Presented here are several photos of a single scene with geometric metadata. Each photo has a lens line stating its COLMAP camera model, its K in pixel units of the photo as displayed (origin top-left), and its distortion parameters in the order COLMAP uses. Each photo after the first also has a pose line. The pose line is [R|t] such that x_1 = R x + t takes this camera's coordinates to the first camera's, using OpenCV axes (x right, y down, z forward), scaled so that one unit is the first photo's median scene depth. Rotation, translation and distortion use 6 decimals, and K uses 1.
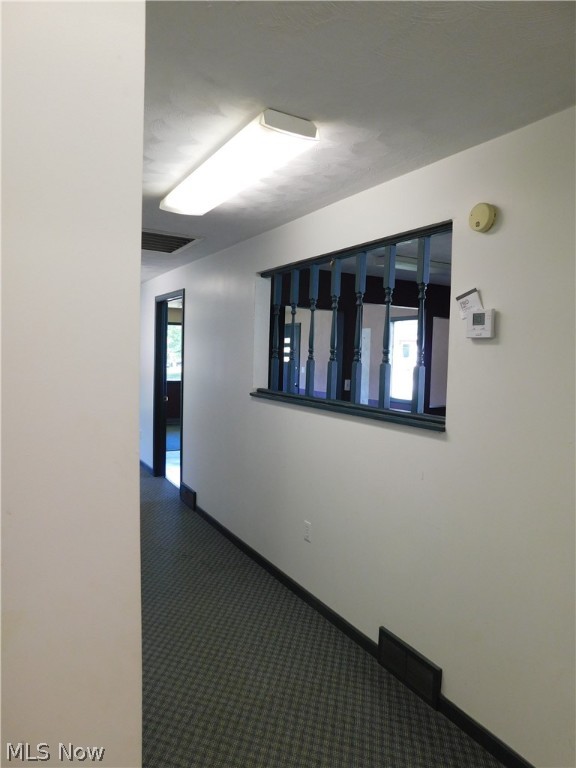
lens RADIAL K [[509.3, 0, 288.0], [0, 509.3, 384.0], [0, 0, 1]] dist [-0.062853, 0.058000]
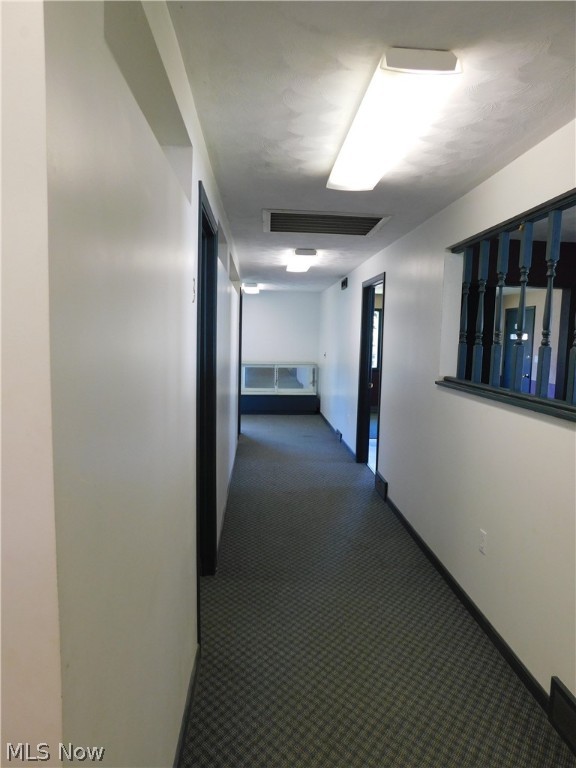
lens RADIAL K [[509.3, 0, 288.0], [0, 509.3, 384.0], [0, 0, 1]] dist [-0.062853, 0.058000]
pose [[0.893787, 0.035548, -0.447082, 0.144297], [-0.025913, 0.999282, 0.027650, 0.006220], [0.447743, -0.013128, 0.894066, 0.102333]]
